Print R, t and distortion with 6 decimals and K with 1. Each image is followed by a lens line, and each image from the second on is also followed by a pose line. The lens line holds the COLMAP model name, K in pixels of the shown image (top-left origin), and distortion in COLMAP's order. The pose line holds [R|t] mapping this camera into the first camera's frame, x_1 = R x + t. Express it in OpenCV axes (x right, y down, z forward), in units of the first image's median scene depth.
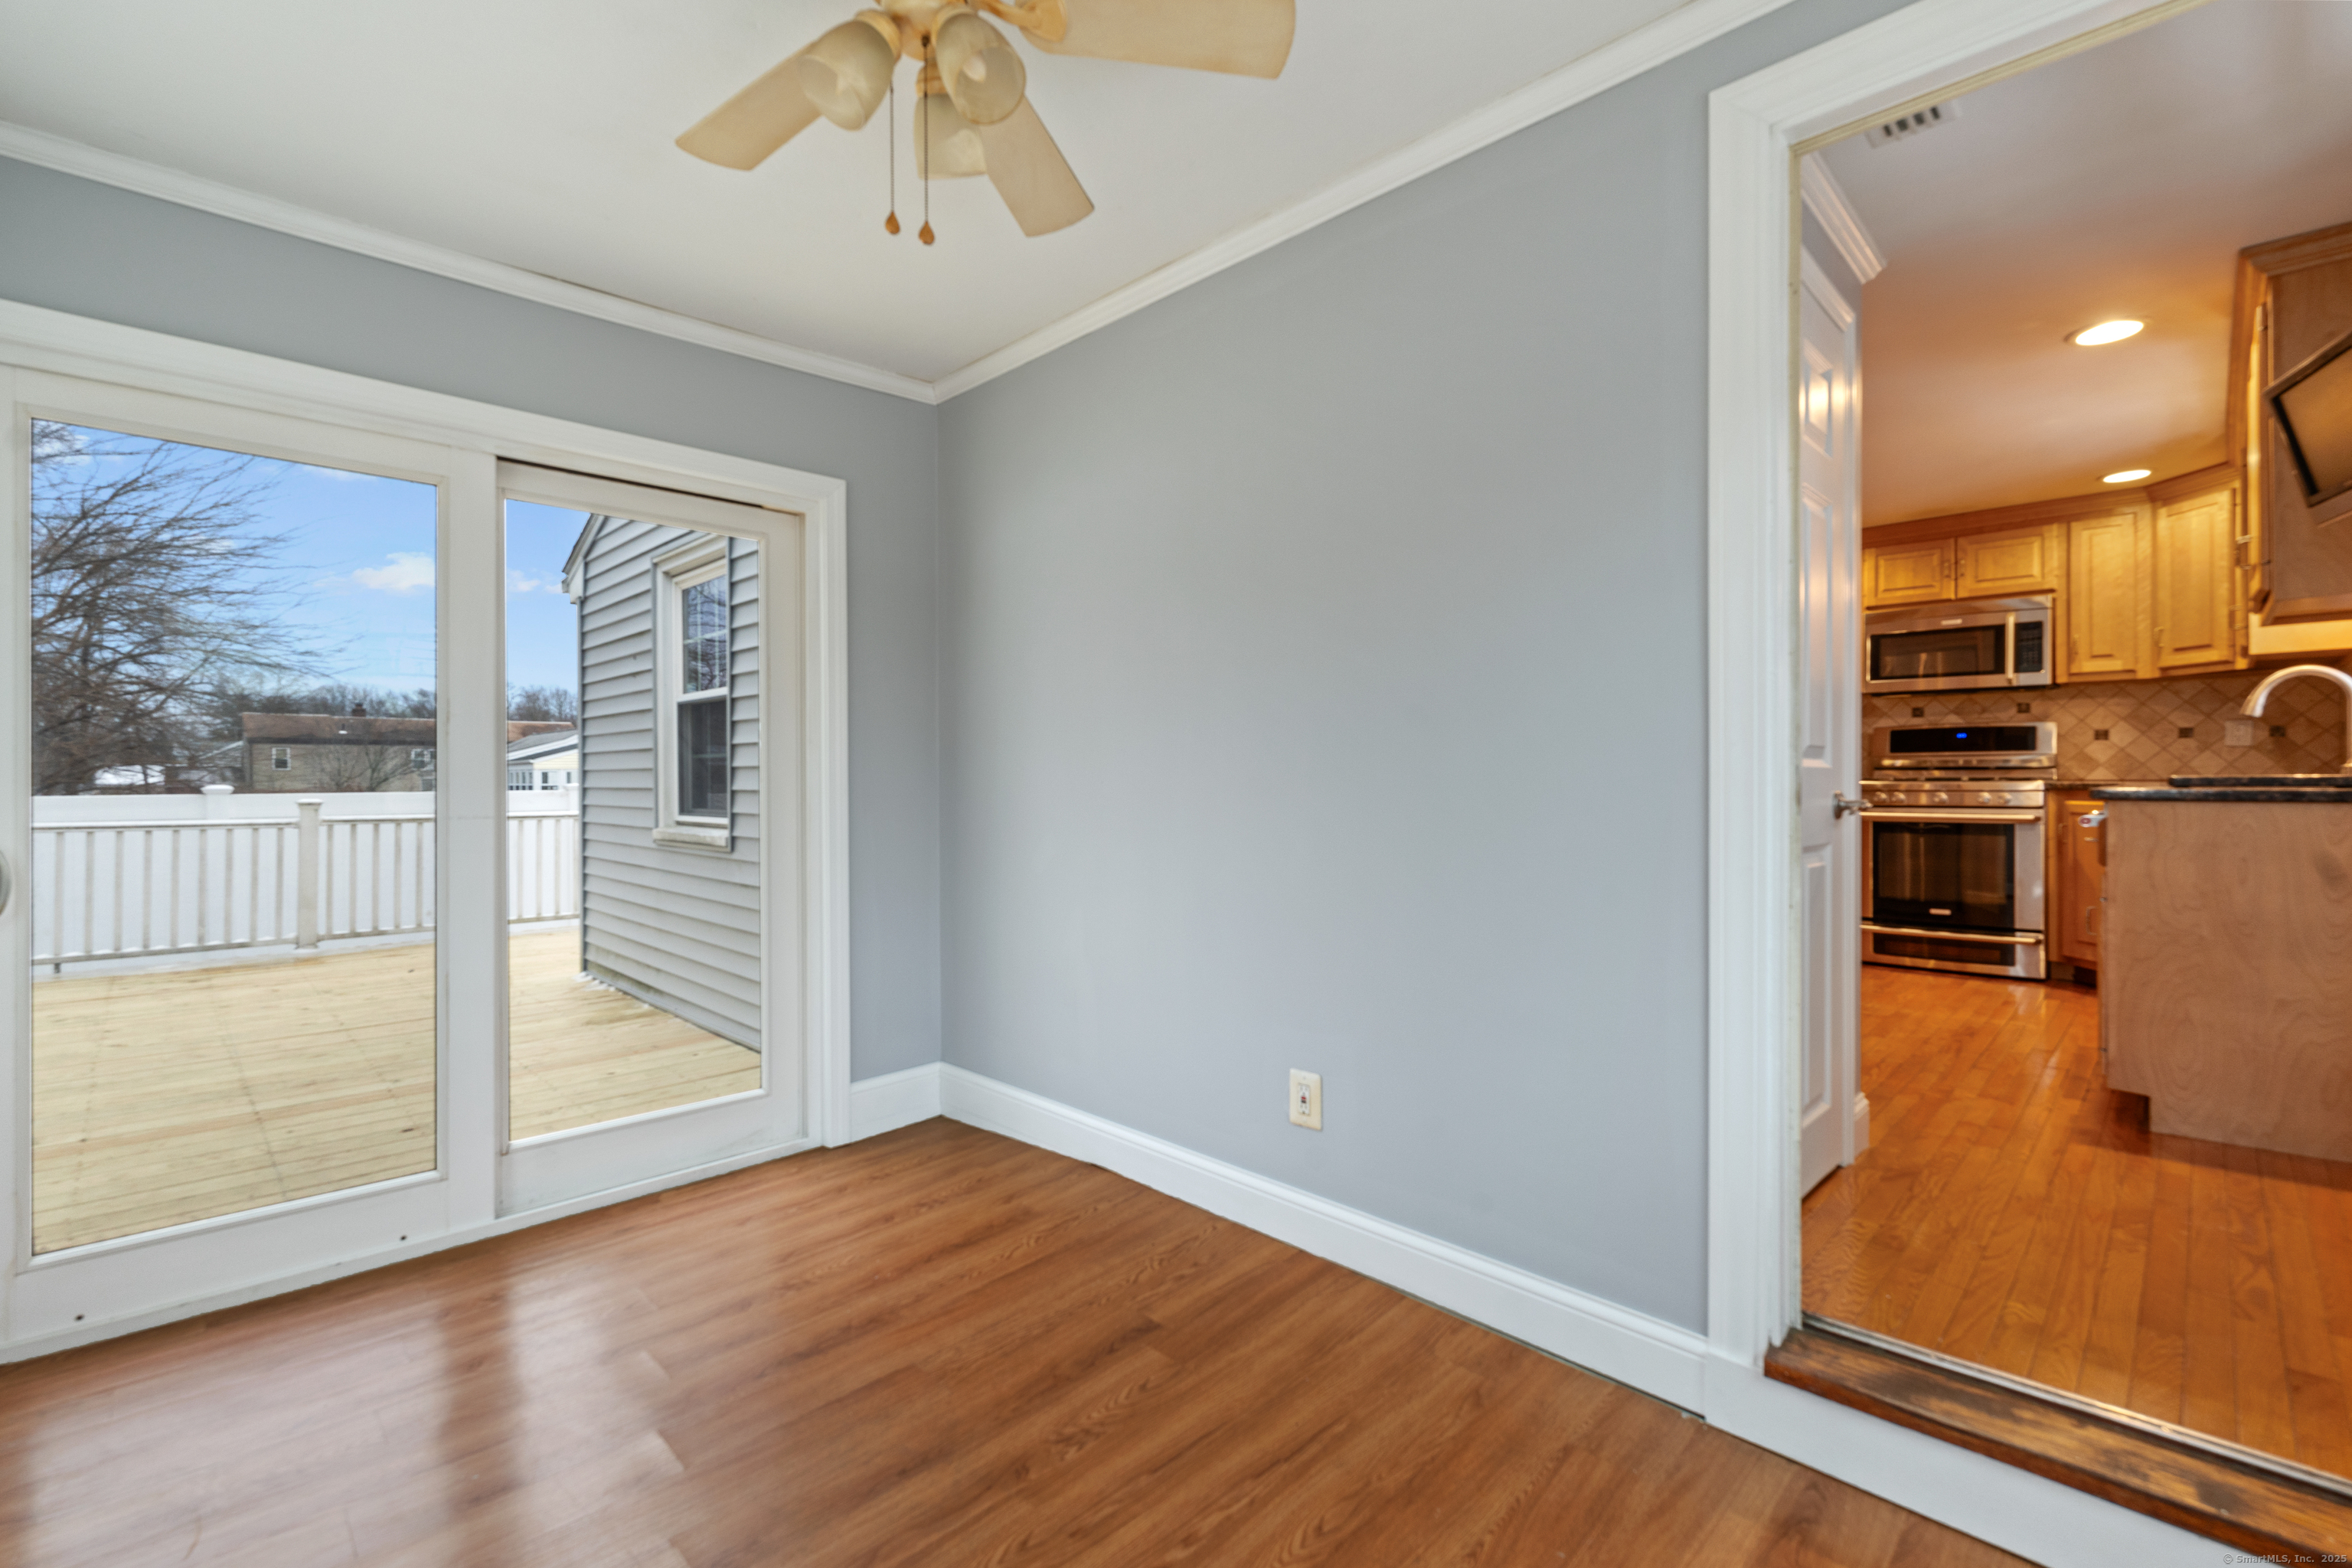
lens RADIAL K [[1024.8, 0, 1176.0], [0, 1024.8, 784.0], [0, 0, 1]] dist [-0.000820, -0.000307]
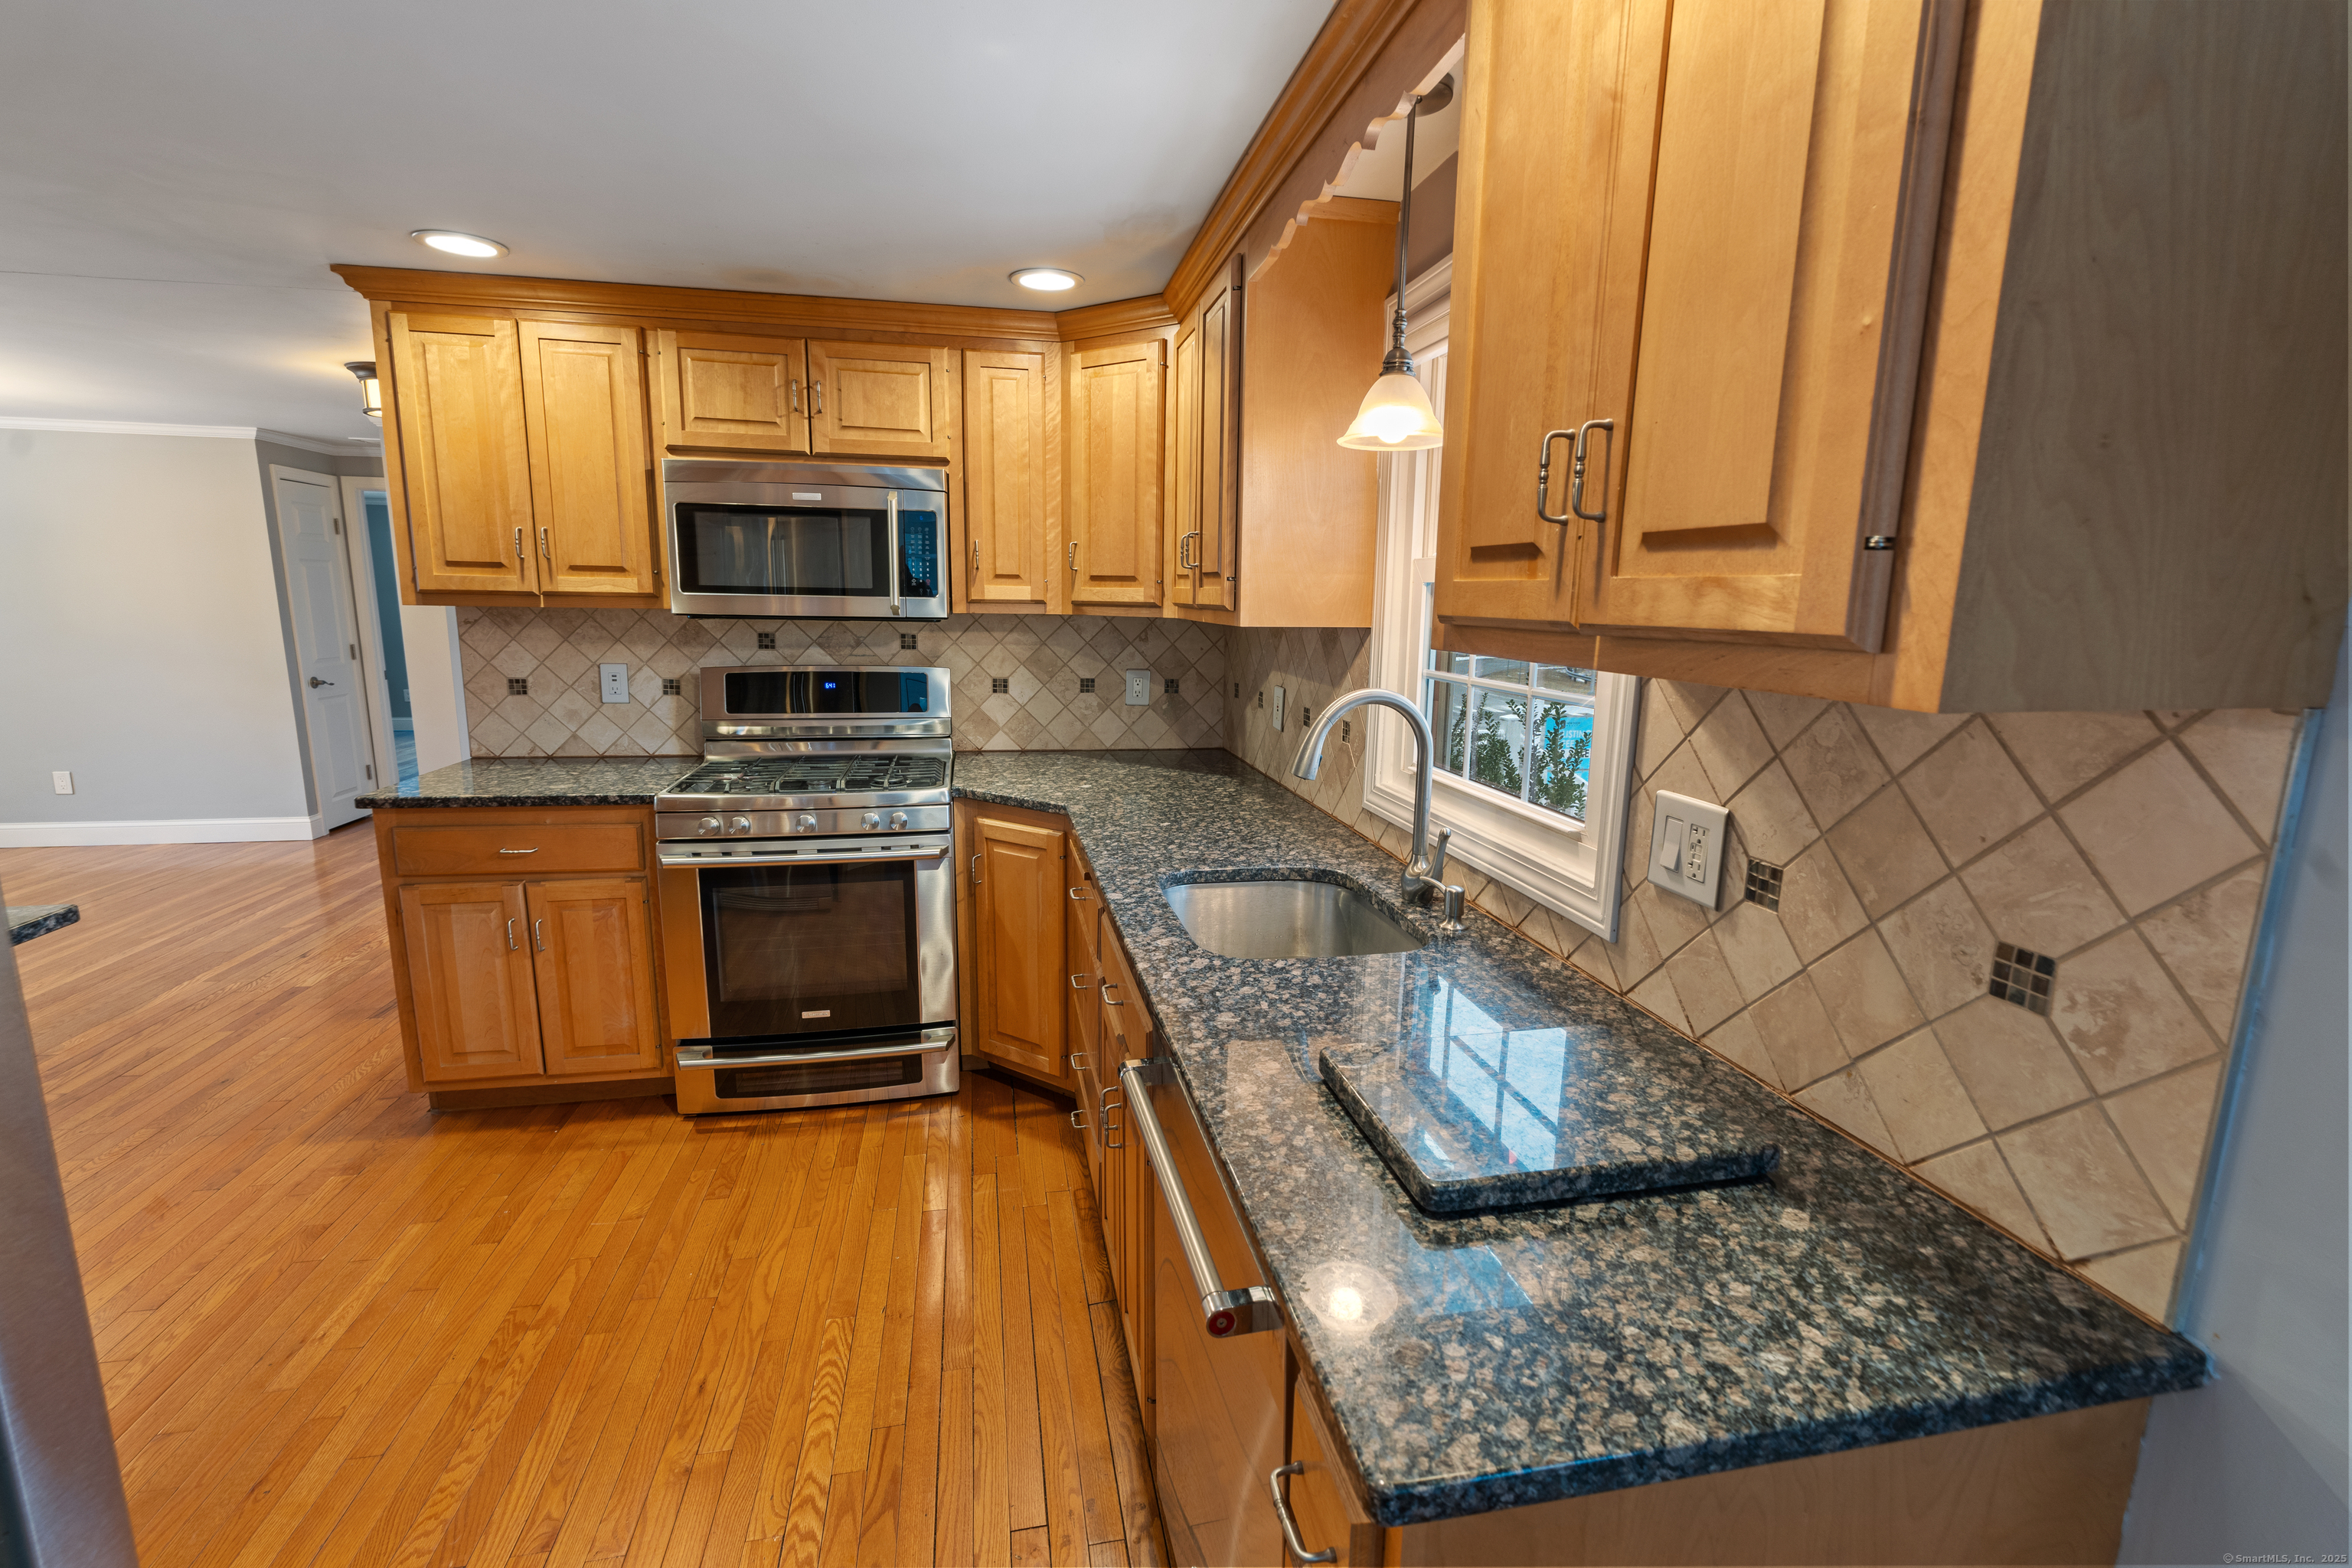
lens RADIAL K [[1024.3, 0, 1179.1], [0, 1024.3, 780.4], [0, 0, 1]] dist [-0.004821, -0.000066]
pose [[0.551405, -0.139886, 0.822426, 0.402543], [-0.012384, 0.984360, 0.175733, -0.110491], [-0.834146, -0.107085, 0.541048, 0.530852]]
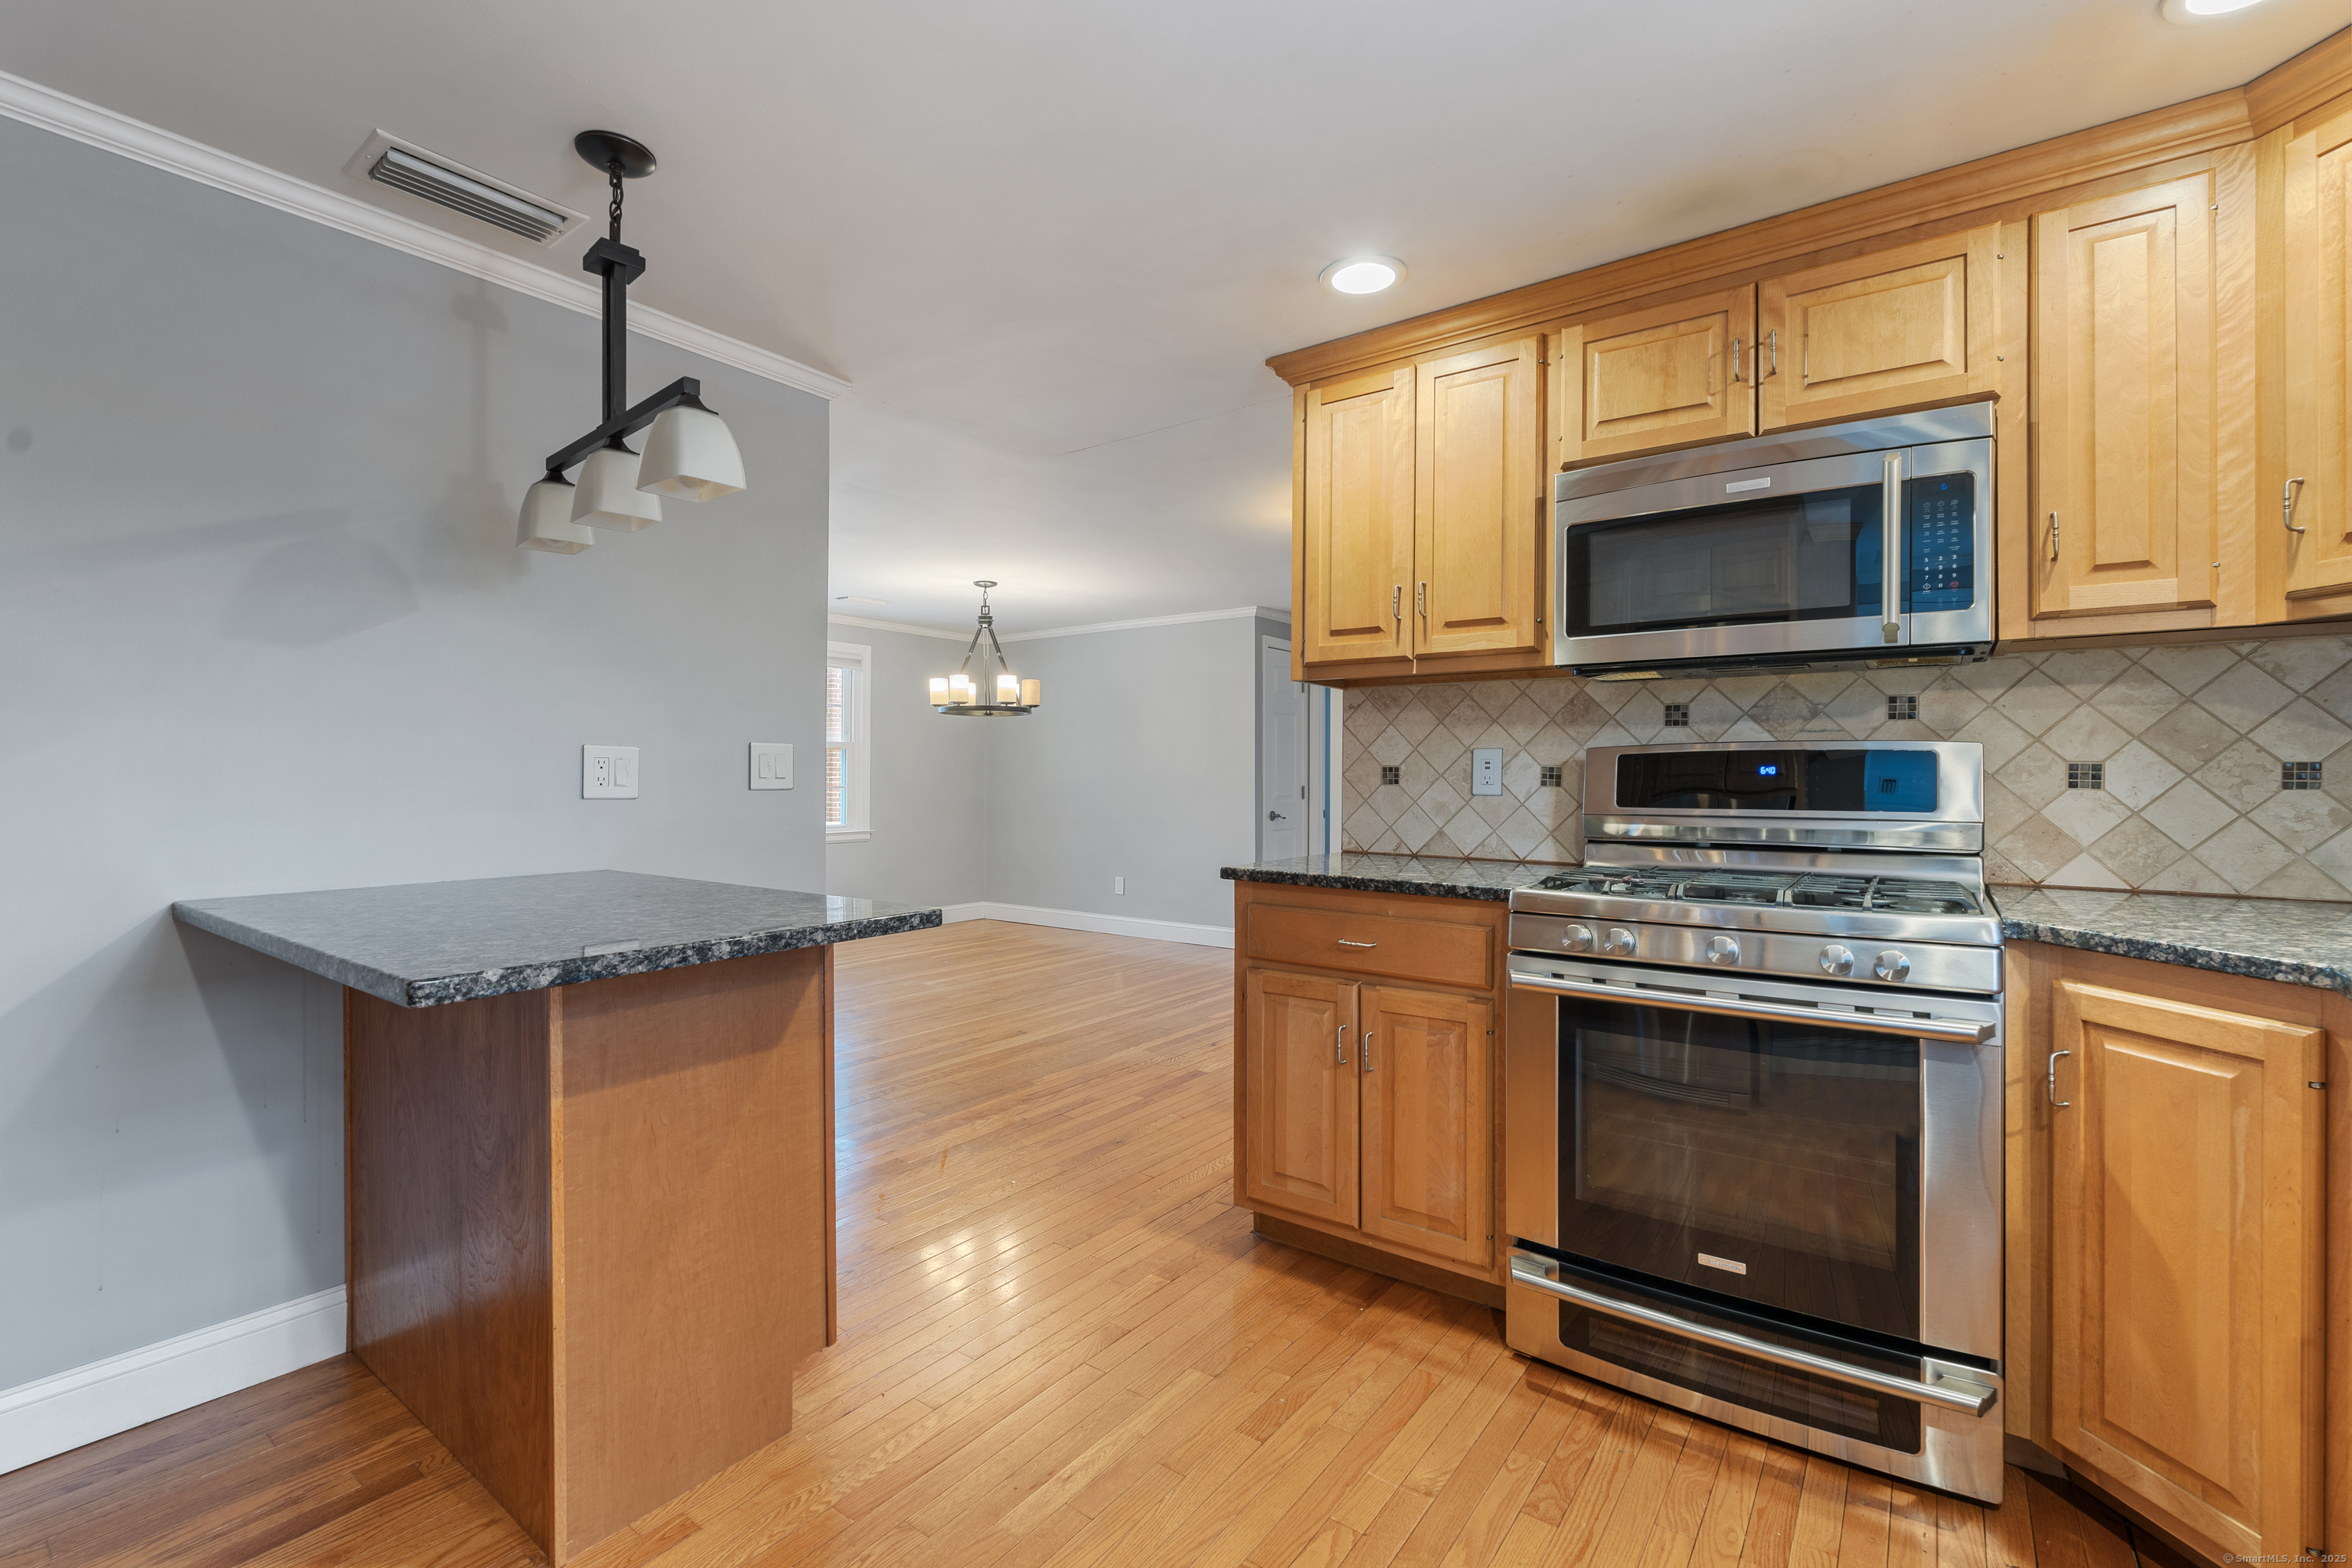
lens RADIAL K [[1024.3, 0, 1179.1], [0, 1024.3, 780.4], [0, 0, 1]] dist [-0.004821, -0.000066]
pose [[0.988090, 0.002668, 0.153853, 0.501594], [-0.002223, 0.999993, -0.003064, -0.045130], [-0.153860, 0.002686, 0.988089, 0.673738]]
